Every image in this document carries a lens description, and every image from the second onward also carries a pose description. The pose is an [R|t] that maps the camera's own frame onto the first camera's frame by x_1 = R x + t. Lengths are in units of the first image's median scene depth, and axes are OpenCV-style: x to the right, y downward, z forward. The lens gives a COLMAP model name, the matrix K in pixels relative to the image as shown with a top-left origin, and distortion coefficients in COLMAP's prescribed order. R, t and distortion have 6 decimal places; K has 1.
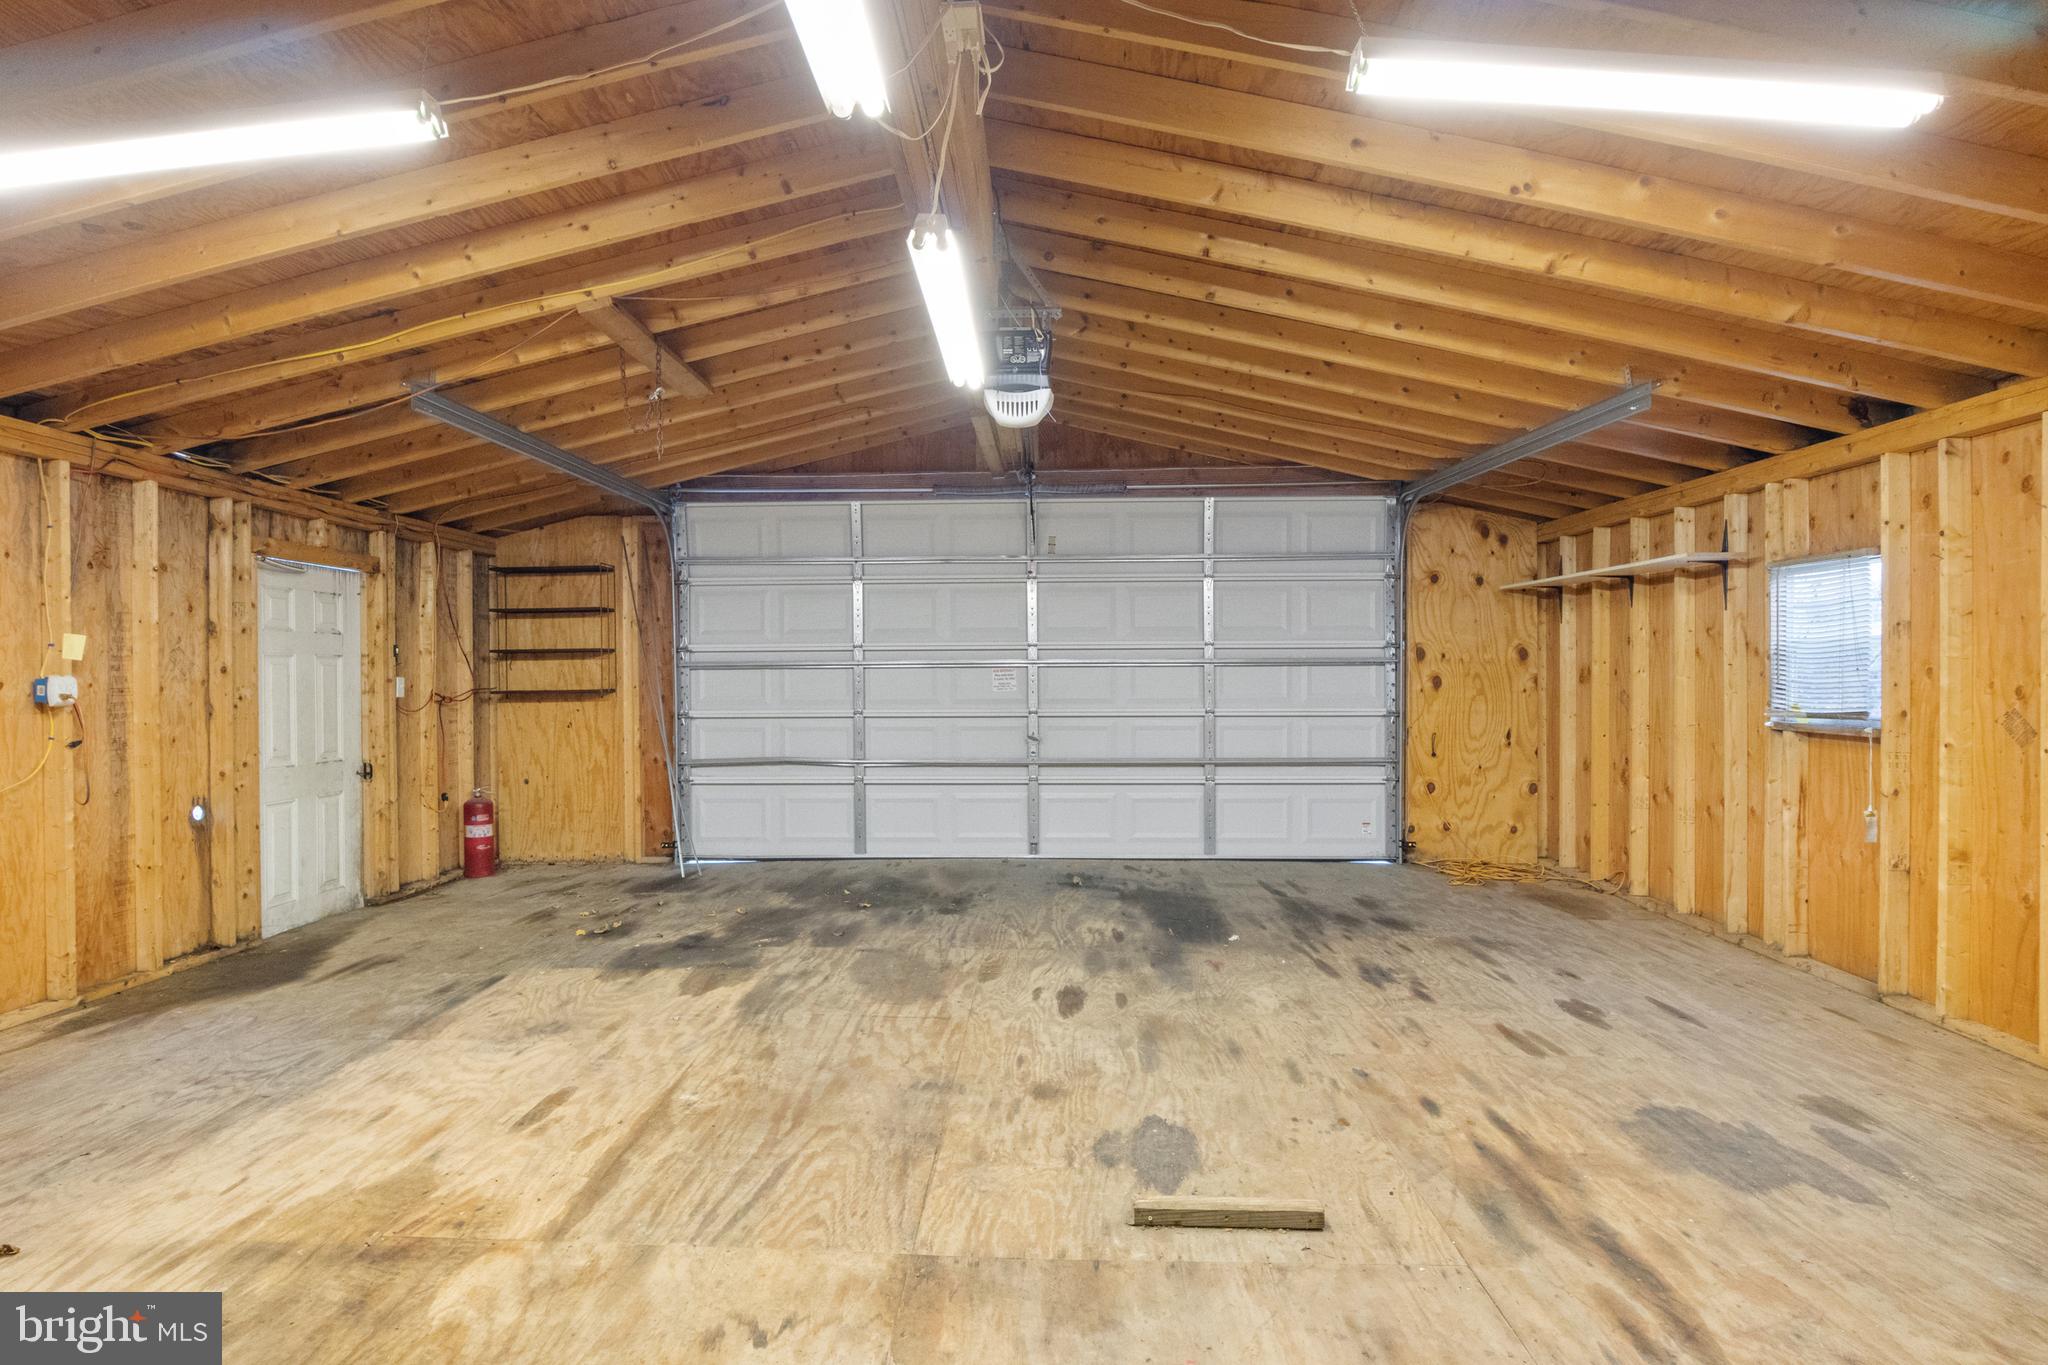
lens RADIAL K [[996.7, 0, 995.3], [0, 996.7, 677.2], [0, 0, 1]] dist [-0.013158, 0.002260]
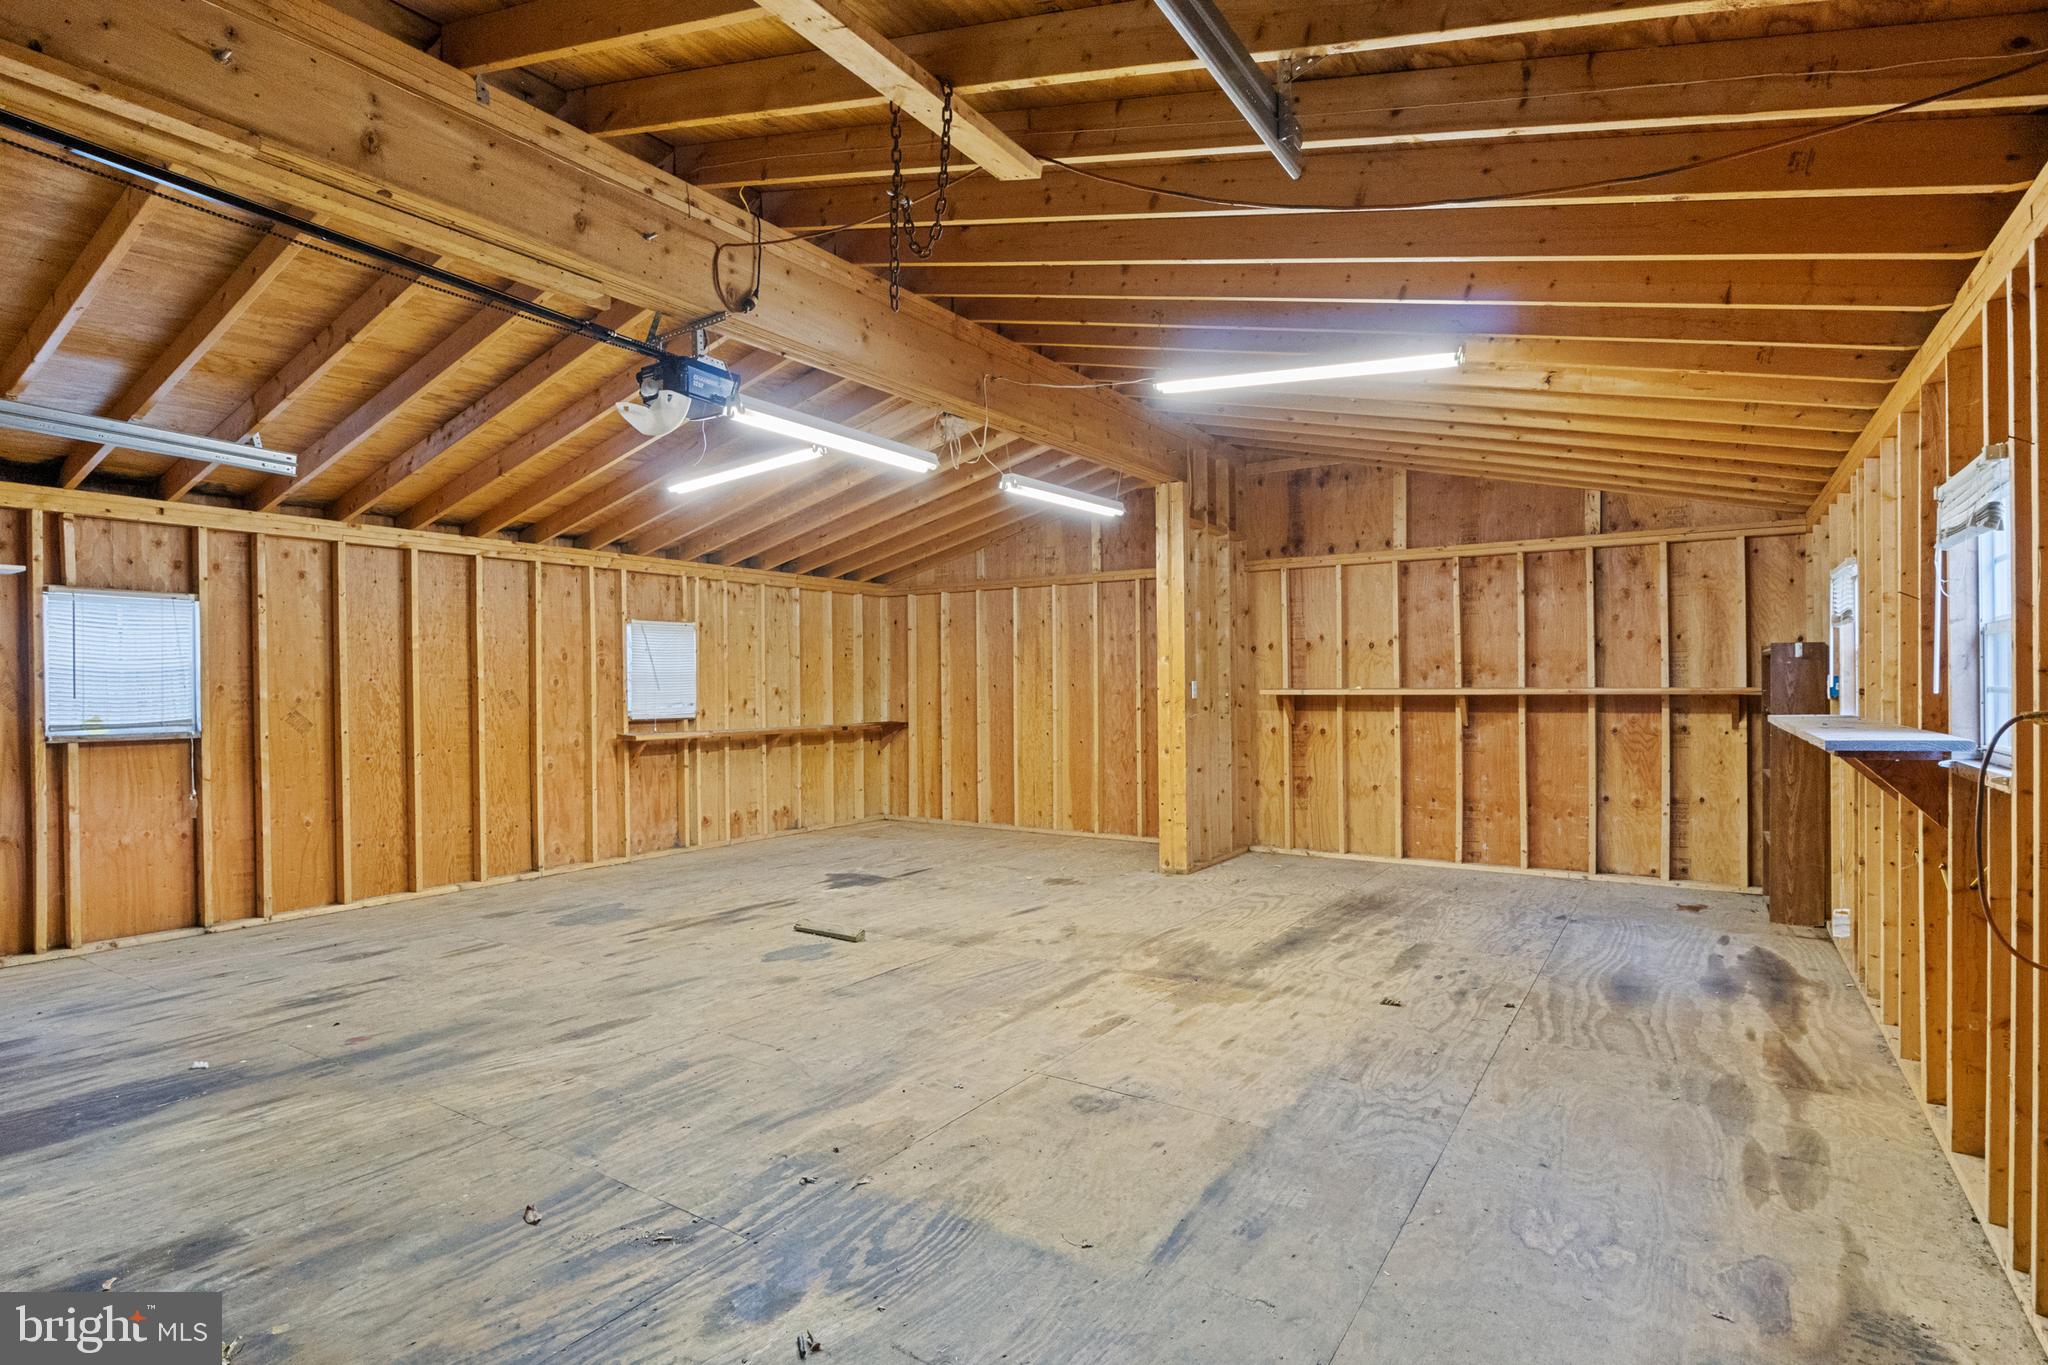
lens RADIAL K [[996.7, 0, 1022.2], [0, 996.7, 688.3], [0, 0, 1]] dist [-0.013158, 0.002260]
pose [[-0.857229, 0.006482, 0.514895, -1.032370], [0.009646, 0.999947, 0.003472, -0.000369], [-0.514846, 0.007943, -0.857246, 2.167576]]
